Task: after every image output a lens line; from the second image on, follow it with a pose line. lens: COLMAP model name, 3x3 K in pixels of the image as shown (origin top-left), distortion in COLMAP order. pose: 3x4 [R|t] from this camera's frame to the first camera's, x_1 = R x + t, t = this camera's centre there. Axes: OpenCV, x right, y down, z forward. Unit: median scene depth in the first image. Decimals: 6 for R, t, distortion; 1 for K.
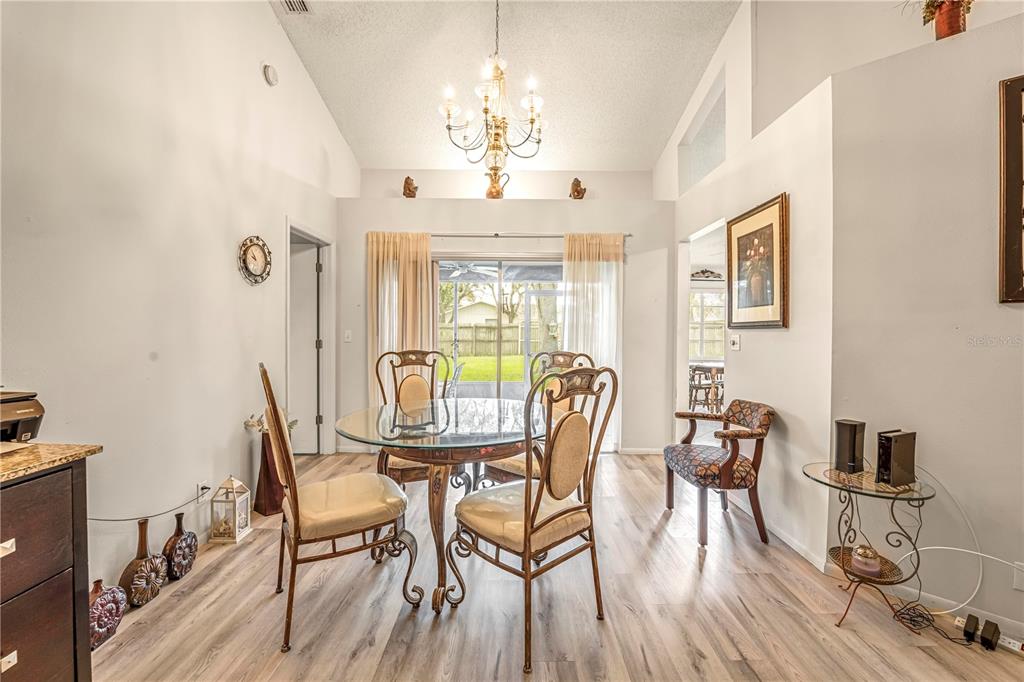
lens RADIAL K [[413.9, 0, 512.2], [0, 413.9, 336.0], [0, 0, 1]] dist [-0.022443, 0.001364]
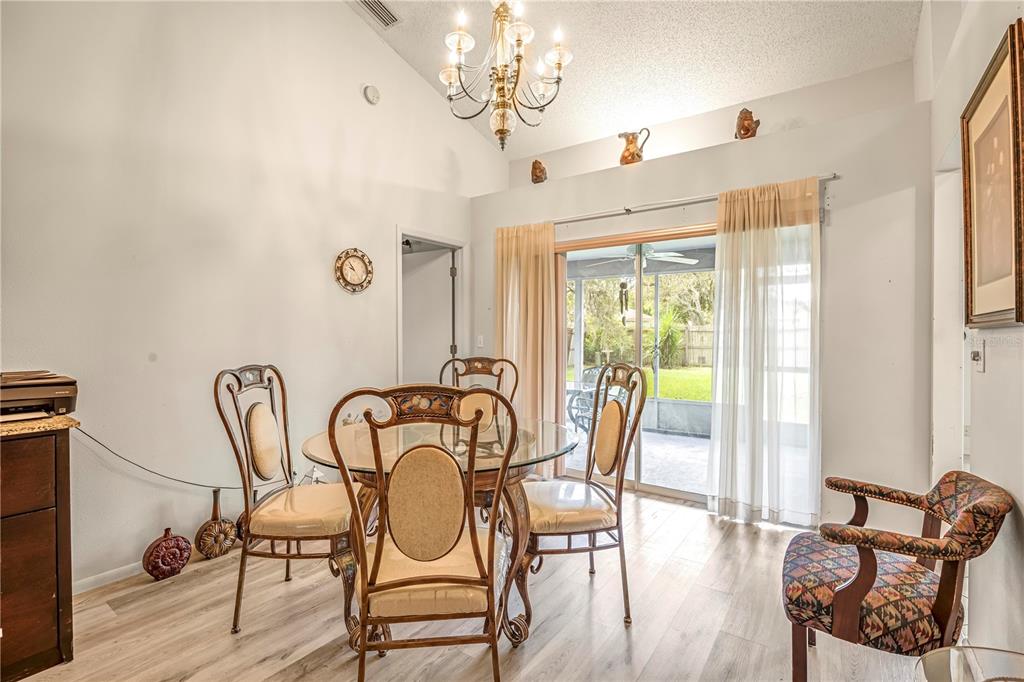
lens RADIAL K [[472.0, 0, 511.6], [0, 472.0, 336.9], [0, 0, 1]] dist [-0.014273, -0.000549]
pose [[0.815447, -0.002746, -0.578826, 0.420322], [-0.002782, 0.999959, -0.008664, -0.000715], [0.578825, 0.008675, 0.815405, 0.225810]]
